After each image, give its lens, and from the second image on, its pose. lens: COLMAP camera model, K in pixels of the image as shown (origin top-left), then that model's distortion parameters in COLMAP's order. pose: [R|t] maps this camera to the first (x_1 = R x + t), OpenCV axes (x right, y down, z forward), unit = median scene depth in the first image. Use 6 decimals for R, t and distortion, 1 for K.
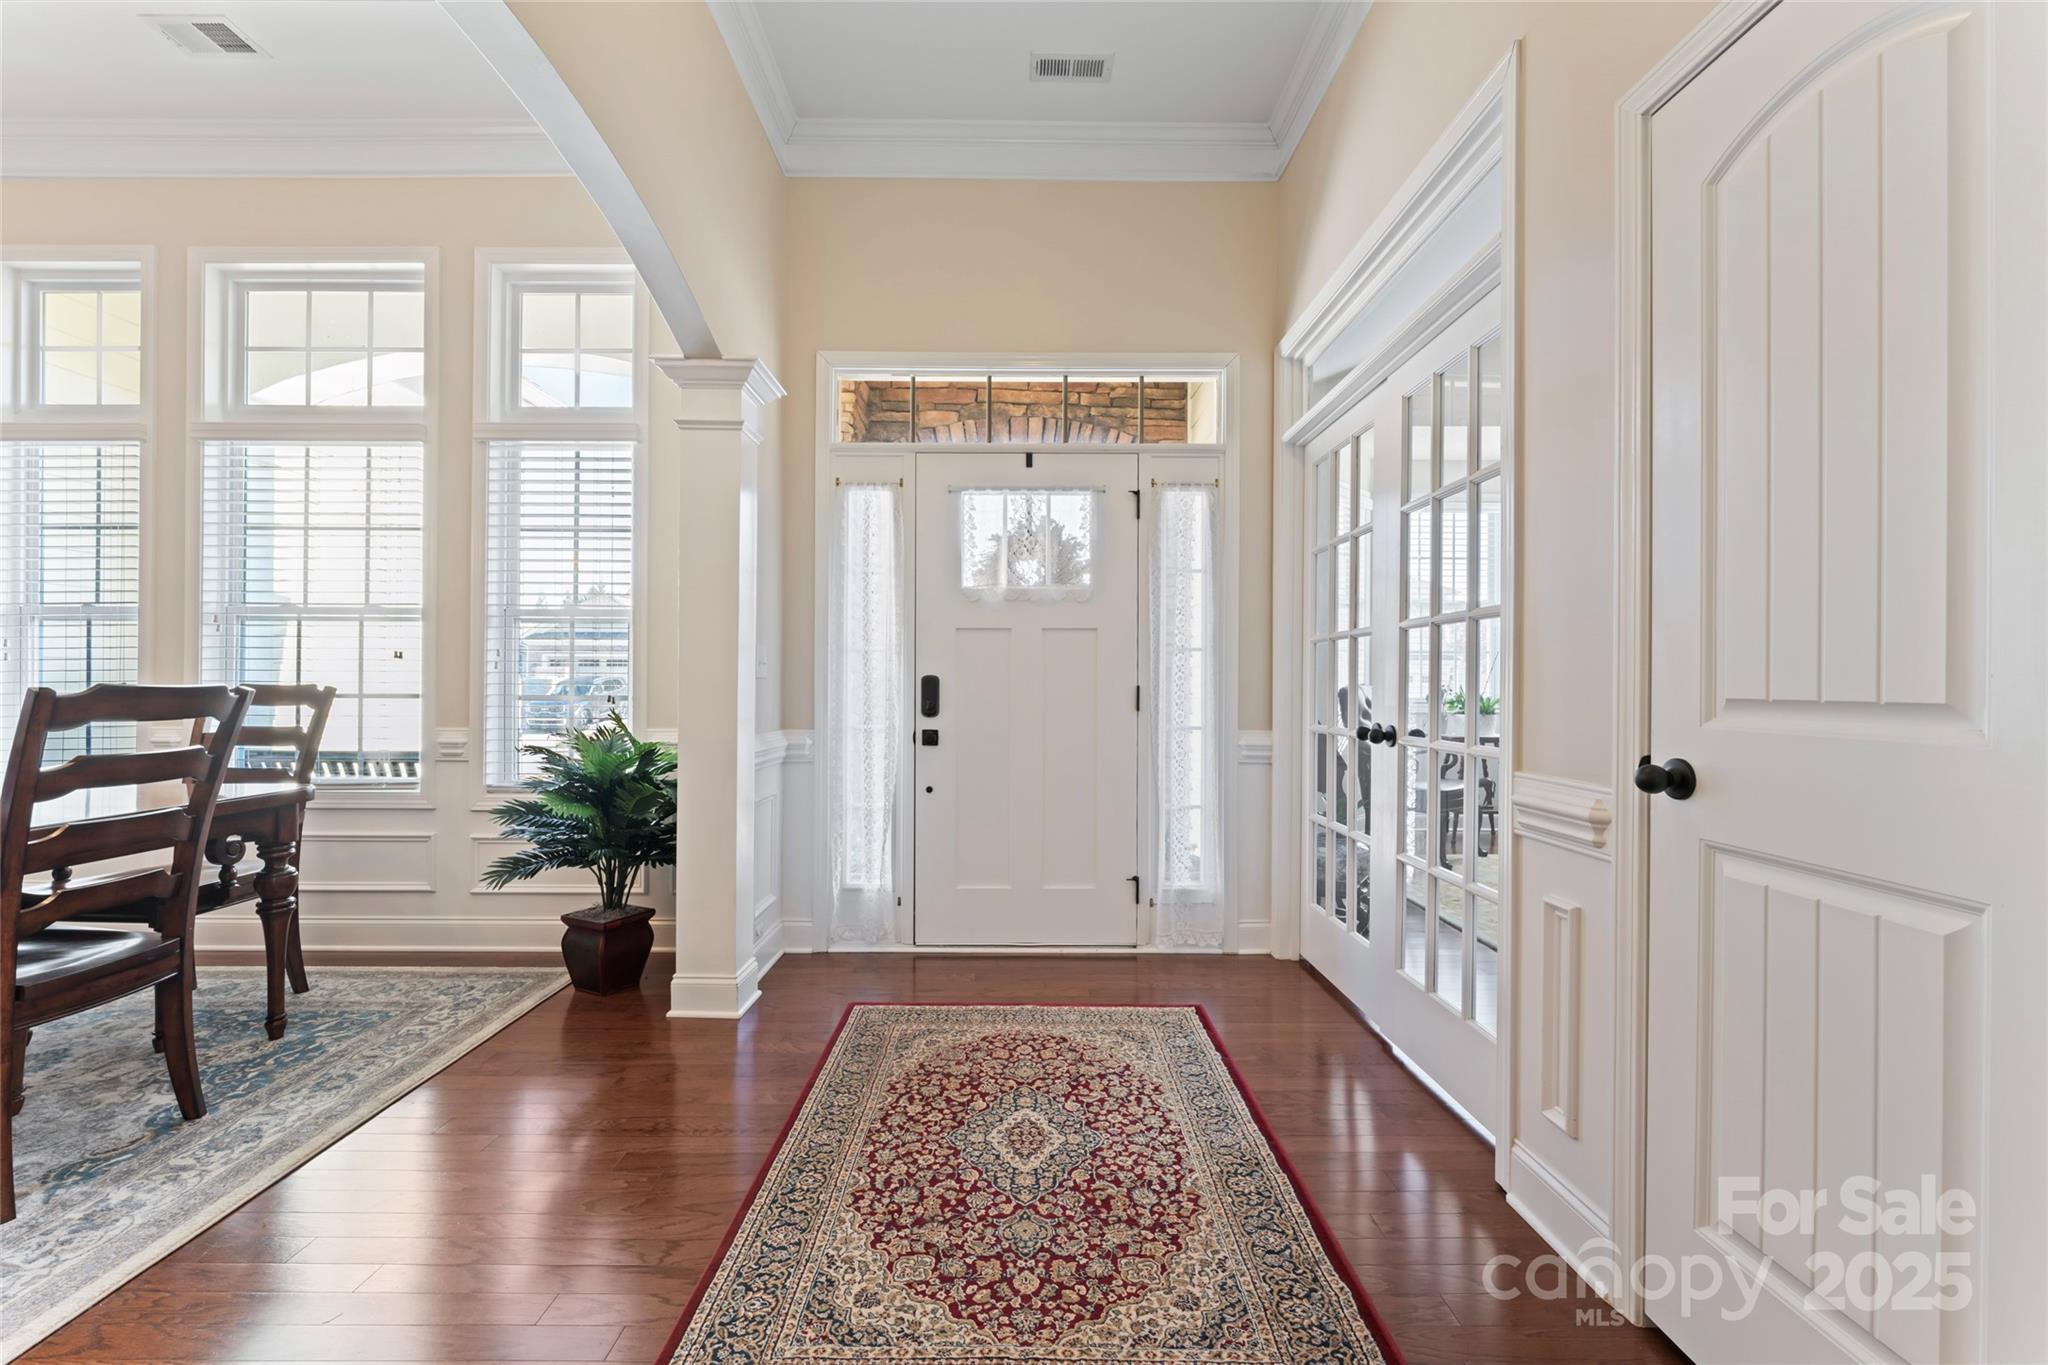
lens RADIAL K [[845.6, 0, 1024.0], [0, 845.6, 682.5], [0, 0, 1]] dist [0.001595, 0.000035]
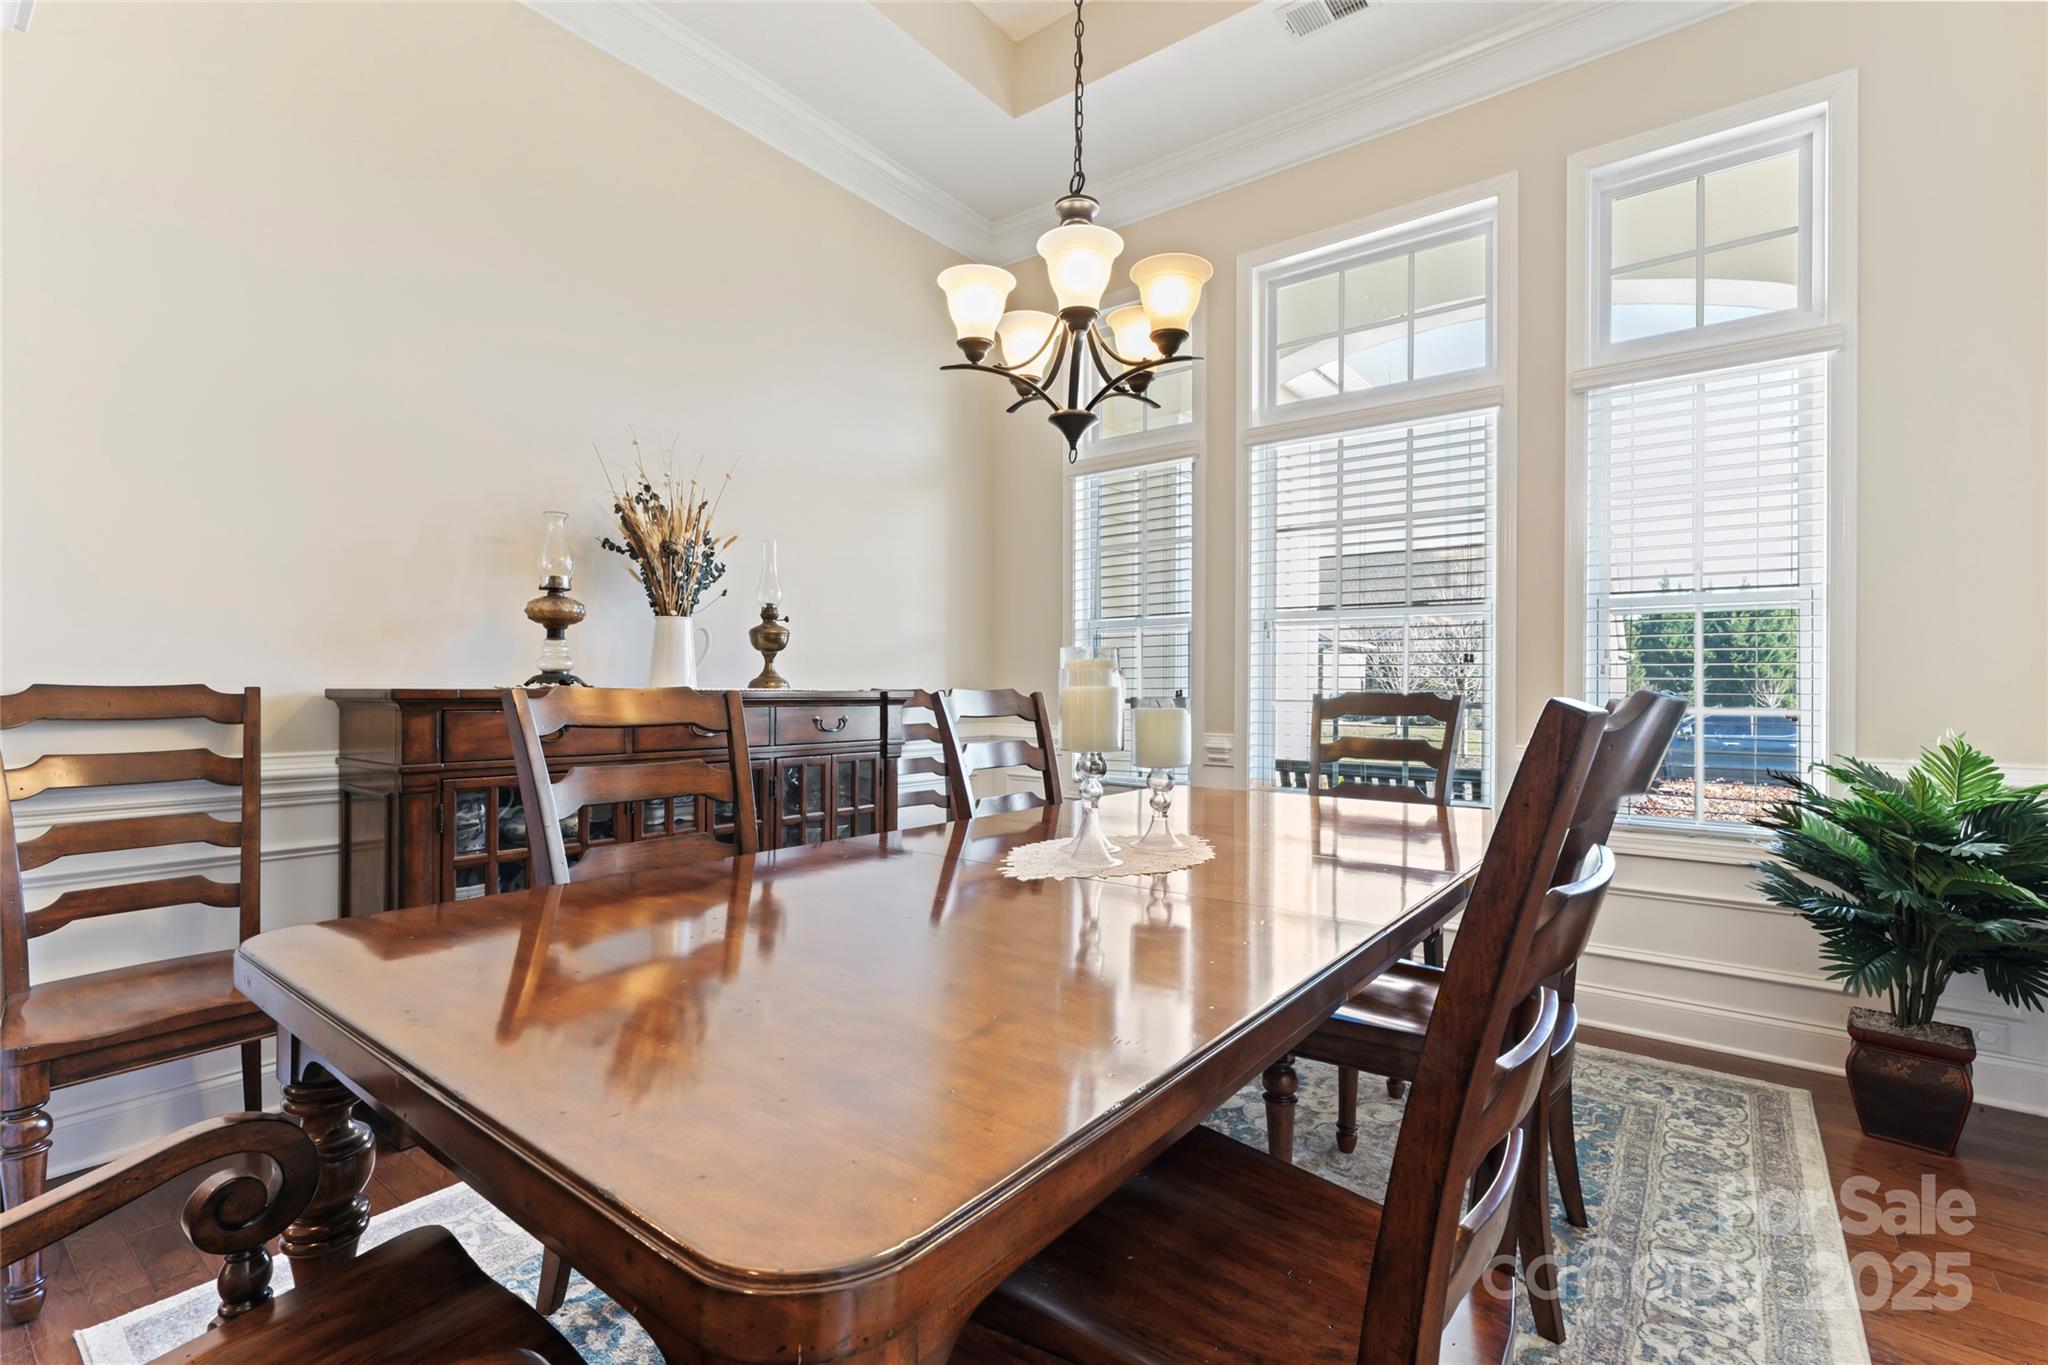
lens RADIAL K [[910.9, 0, 1018.1], [0, 910.9, 689.7], [0, 0, 1]] dist [-0.001738, 0.000129]
pose [[0.785060, 0.004326, -0.619404, -0.519438], [-0.003196, 0.999991, 0.002933, -0.001495], [0.619411, -0.000323, 0.785067, -0.013788]]
